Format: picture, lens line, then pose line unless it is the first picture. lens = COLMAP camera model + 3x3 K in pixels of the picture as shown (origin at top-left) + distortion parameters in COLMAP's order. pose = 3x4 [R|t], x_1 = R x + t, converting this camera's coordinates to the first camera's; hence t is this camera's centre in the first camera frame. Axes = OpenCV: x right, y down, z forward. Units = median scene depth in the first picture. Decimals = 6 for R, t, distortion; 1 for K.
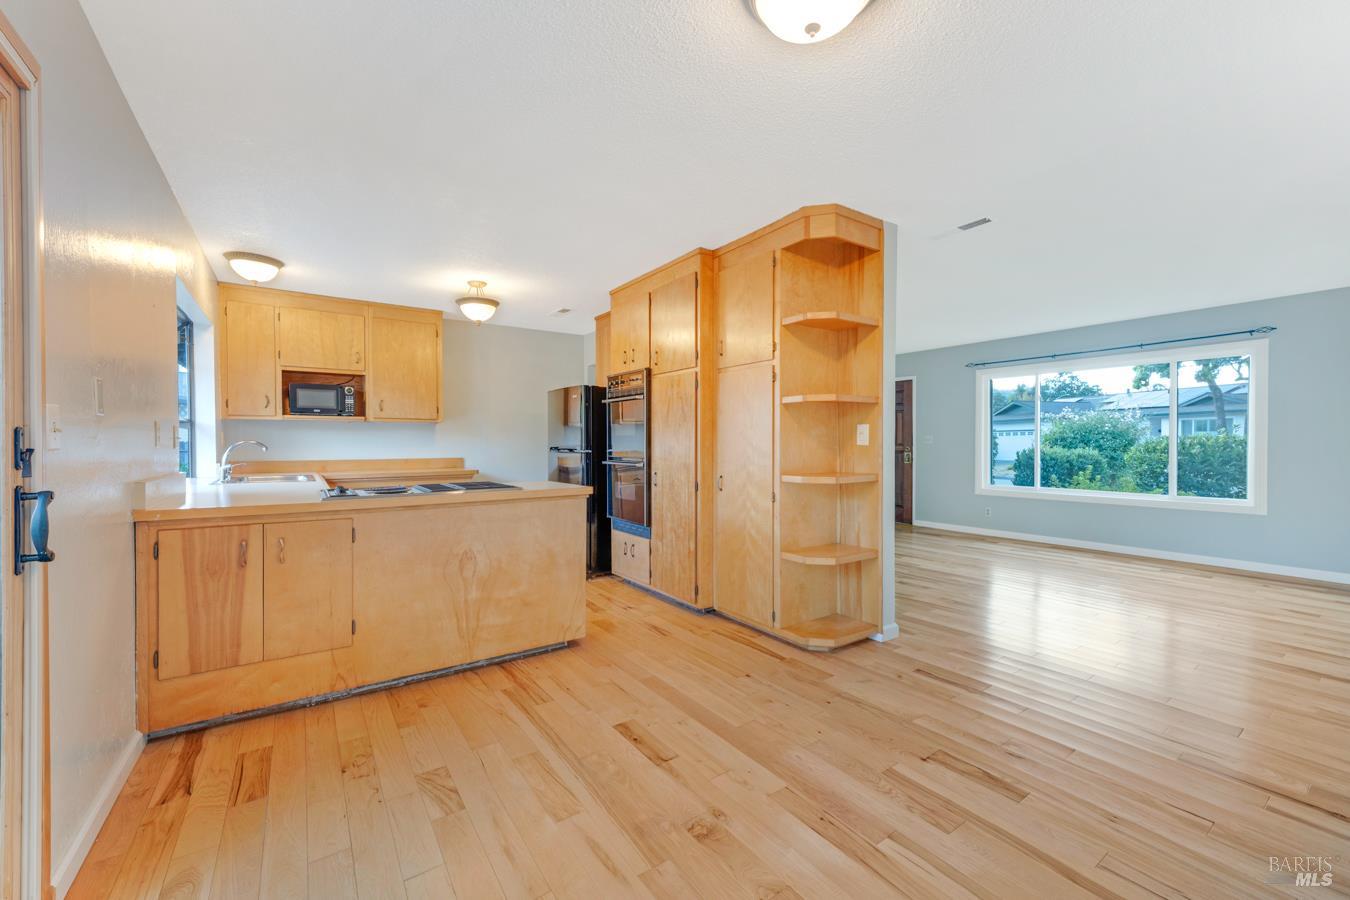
lens RADIAL K [[542.3, 0, 680.2], [0, 542.3, 449.6], [0, 0, 1]] dist [-0.000719, 0.000095]
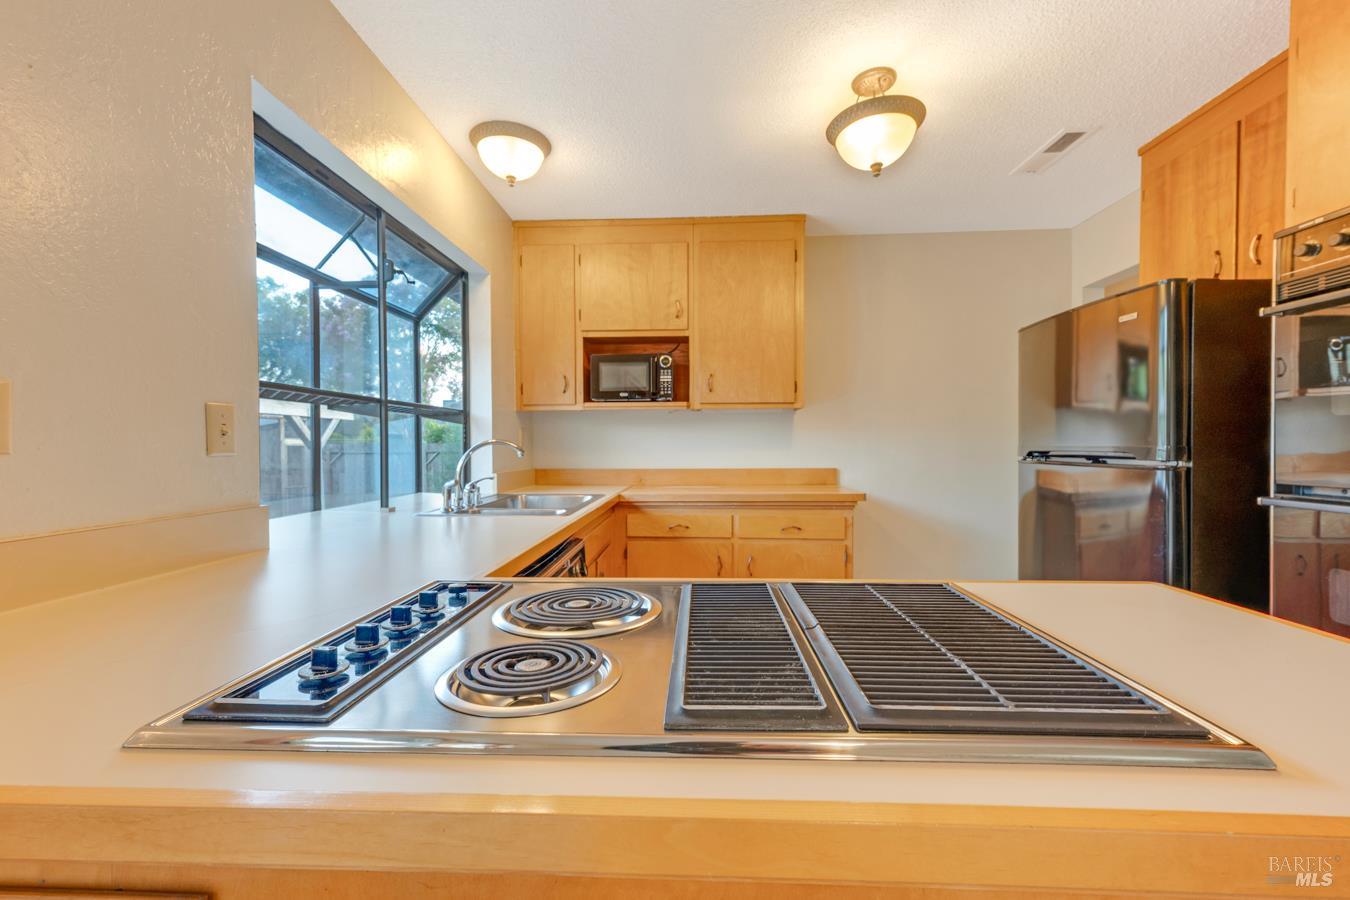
lens RADIAL K [[542.3, 0, 677.9], [0, 542.3, 453.2], [0, 0, 1]] dist [-0.000719, 0.000095]
pose [[0.791155, 0.007747, -0.611566, -0.211161], [-0.006079, 0.999970, 0.004803, -0.004008], [0.611585, -0.000082, 0.791179, 0.510652]]
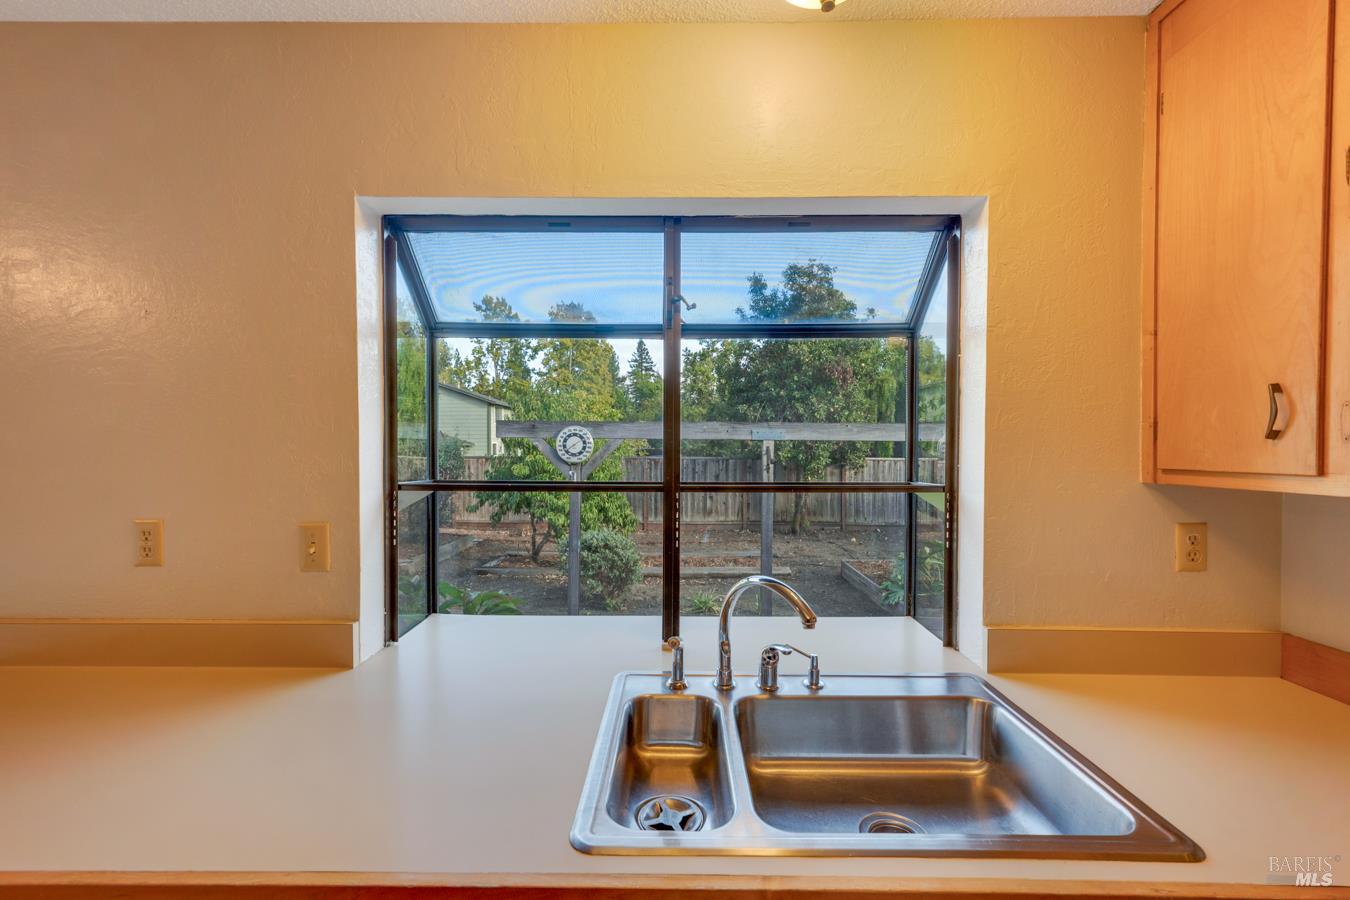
lens RADIAL K [[542.3, 0, 678.0], [0, 542.3, 464.1], [0, 0, 1]] dist [-0.000719, 0.000095]
pose [[-0.582798, 0.019752, -0.812377, -0.414043], [-0.016218, 0.999223, 0.035929, -0.066604], [0.812455, 0.034114, -0.582025, 0.881841]]
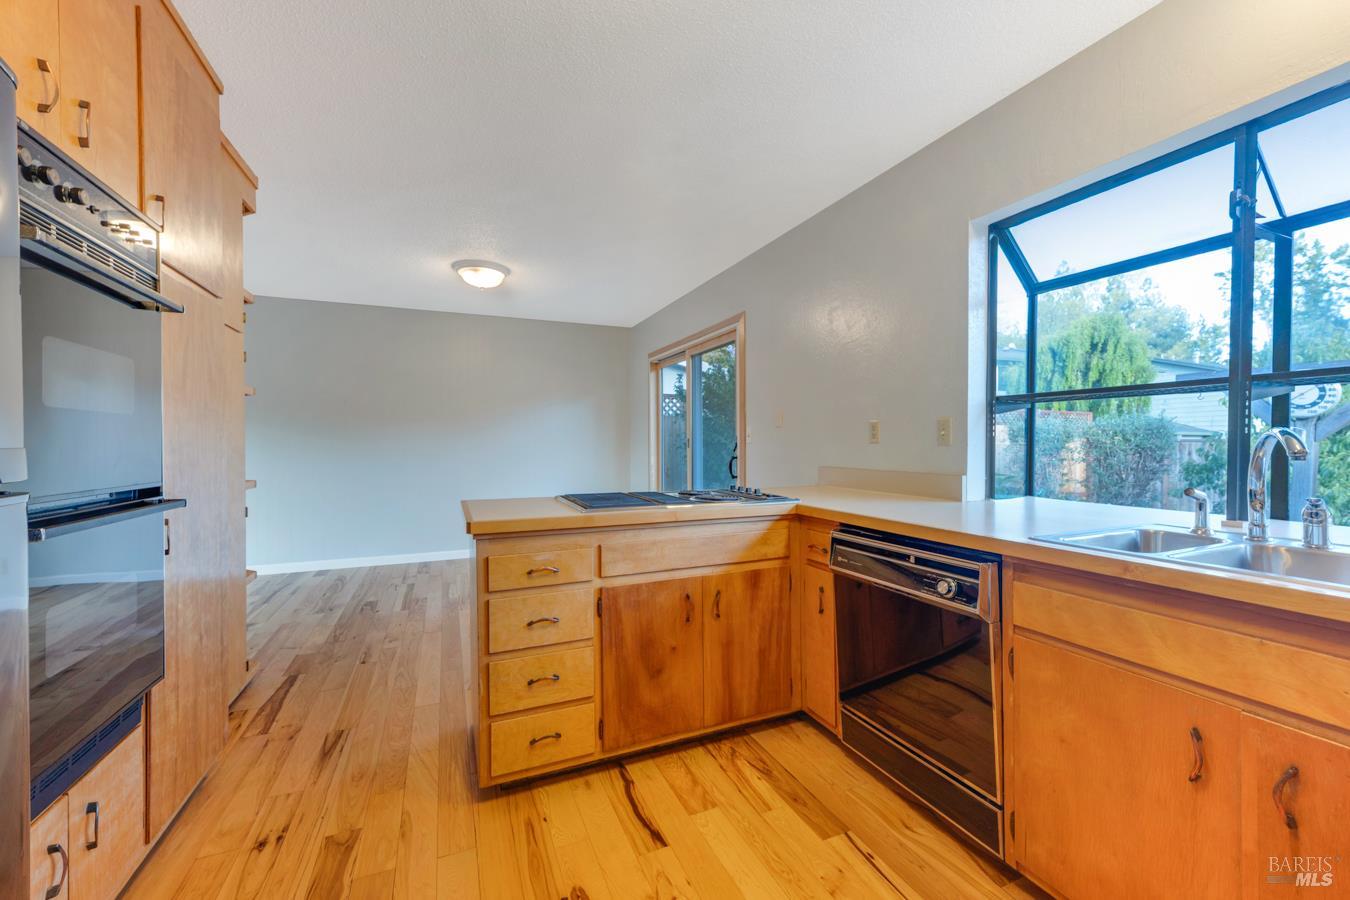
lens RADIAL K [[542.3, 0, 672.7], [0, 542.3, 458.8], [0, 0, 1]] dist [-0.000719, 0.000095]
pose [[-0.977572, -0.001544, 0.210598, -0.395332], [0.006836, 0.999214, 0.039056, -0.009019], [-0.210493, 0.039619, -0.976792, 1.091394]]
